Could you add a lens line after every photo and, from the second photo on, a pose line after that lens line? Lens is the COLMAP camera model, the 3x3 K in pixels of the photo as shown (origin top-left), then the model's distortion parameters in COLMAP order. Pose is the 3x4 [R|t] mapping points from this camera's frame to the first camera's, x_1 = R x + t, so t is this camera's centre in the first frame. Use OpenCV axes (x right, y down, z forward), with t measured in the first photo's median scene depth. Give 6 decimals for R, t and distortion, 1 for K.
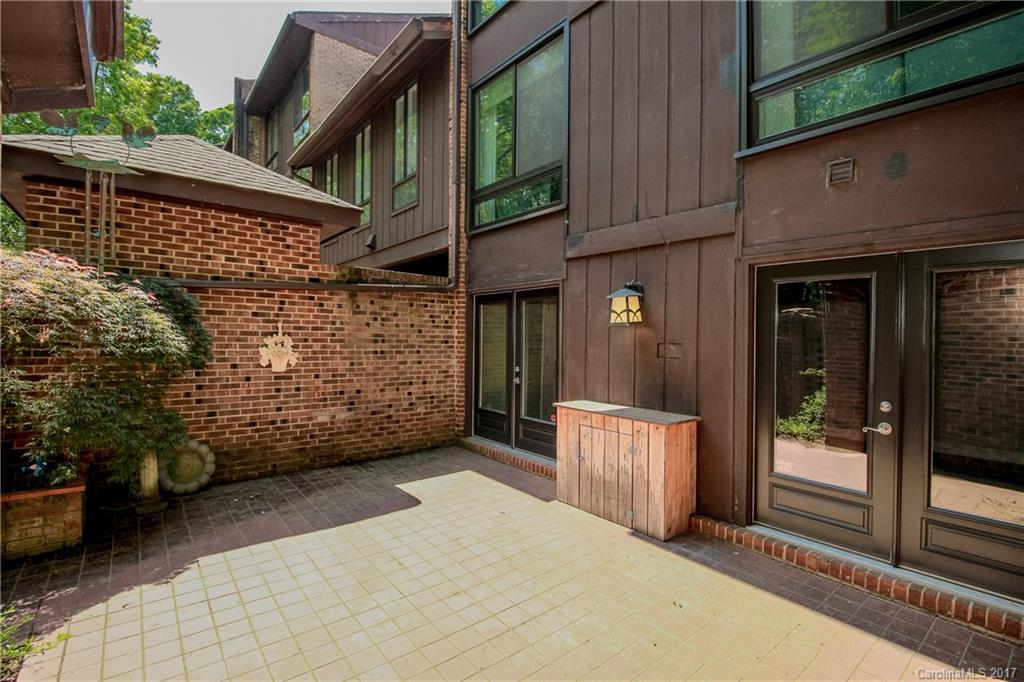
lens RADIAL K [[470.7, 0, 507.5], [0, 470.7, 337.6], [0, 0, 1]] dist [-0.006095, -0.001182]
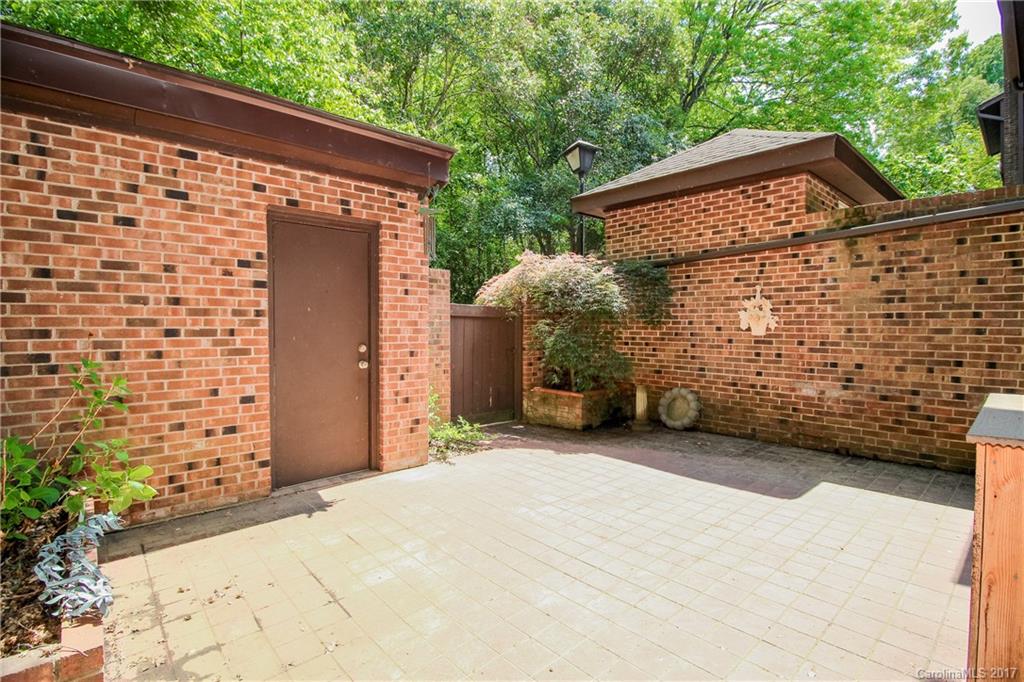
lens RADIAL K [[474.7, 0, 509.2], [0, 474.7, 339.6], [0, 0, 1]] dist [-0.005456, -0.009768]
pose [[0.066614, 0.012364, -0.997702, 0.456161], [-0.004645, 0.999916, 0.012081, 0.069282], [0.997768, 0.003830, 0.066666, 0.401154]]
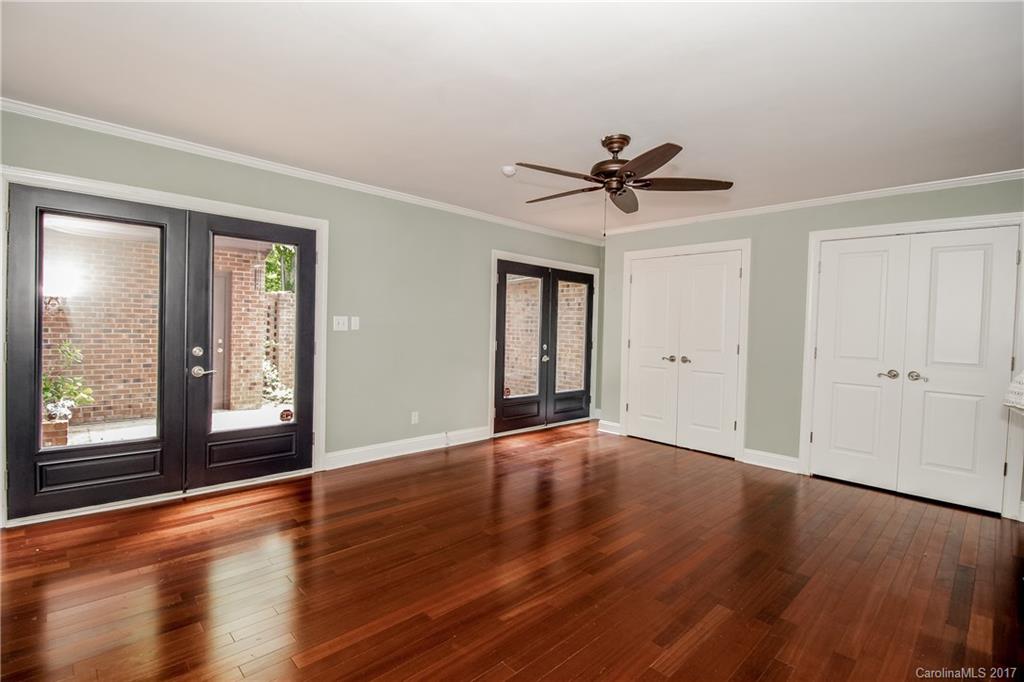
lens RADIAL K [[474.7, 0, 509.8], [0, 474.7, 338.6], [0, 0, 1]] dist [-0.005456, -0.009768]
pose [[0.099650, 0.013715, -0.994928, 1.121343], [-0.031053, 0.999461, 0.010667, 0.045739], [0.994538, 0.029832, 0.100022, 0.911381]]
